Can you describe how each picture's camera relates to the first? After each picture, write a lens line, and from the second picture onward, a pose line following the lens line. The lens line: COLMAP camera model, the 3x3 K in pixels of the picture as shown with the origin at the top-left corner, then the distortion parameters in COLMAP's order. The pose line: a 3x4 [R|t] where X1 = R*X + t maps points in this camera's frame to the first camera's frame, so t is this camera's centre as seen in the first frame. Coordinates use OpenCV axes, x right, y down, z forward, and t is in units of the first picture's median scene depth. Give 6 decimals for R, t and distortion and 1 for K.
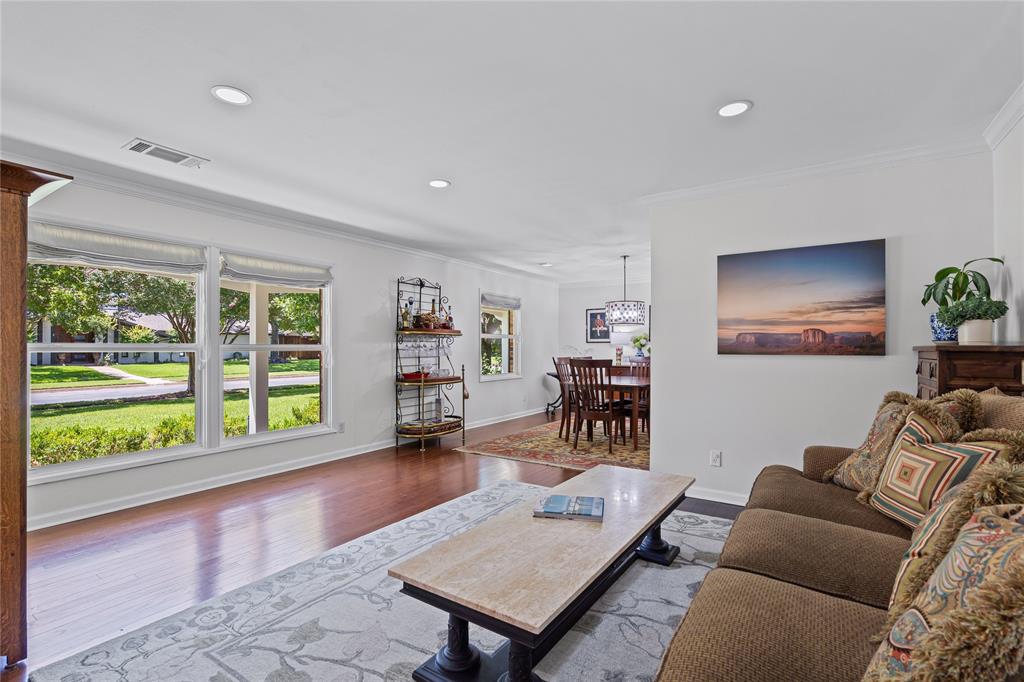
lens RADIAL K [[471.8, 0, 509.5], [0, 471.8, 344.0], [0, 0, 1]] dist [-0.001501, -0.000080]
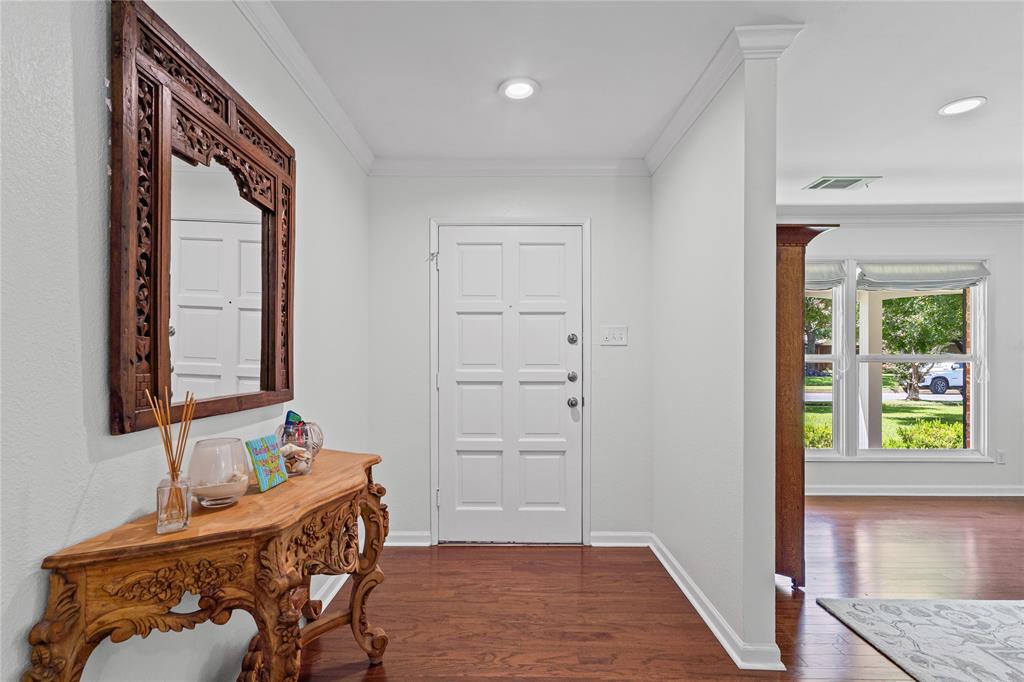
lens RADIAL K [[498.3, 0, 497.1], [0, 498.3, 362.2], [0, 0, 1]] dist [-0.005600, 0.000466]
pose [[0.532879, 0.004650, -0.846178, -0.138625], [0.007739, 0.999916, 0.010369, -0.002160], [0.846156, -0.012073, 0.532799, -0.244017]]
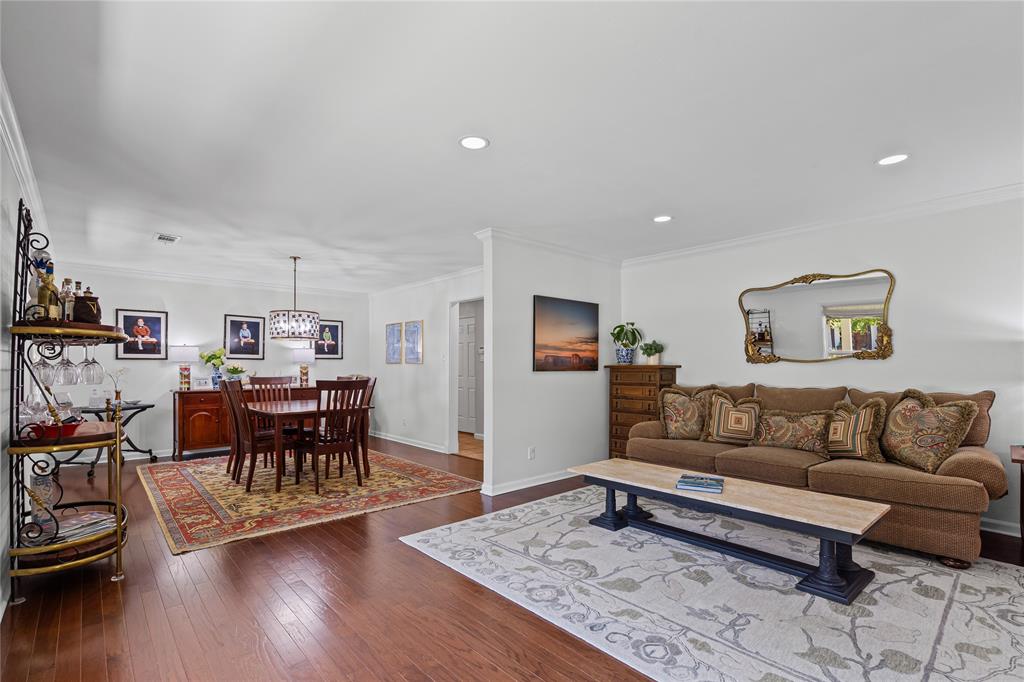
lens RADIAL K [[471.8, 0, 505.7], [0, 471.8, 362.4], [0, 0, 1]] dist [-0.001501, -0.000080]
pose [[0.256411, 0.009209, 0.966524, -0.854011], [-0.006337, 0.999949, -0.007846, 0.008109], [-0.966547, -0.004113, 0.256456, 0.768104]]
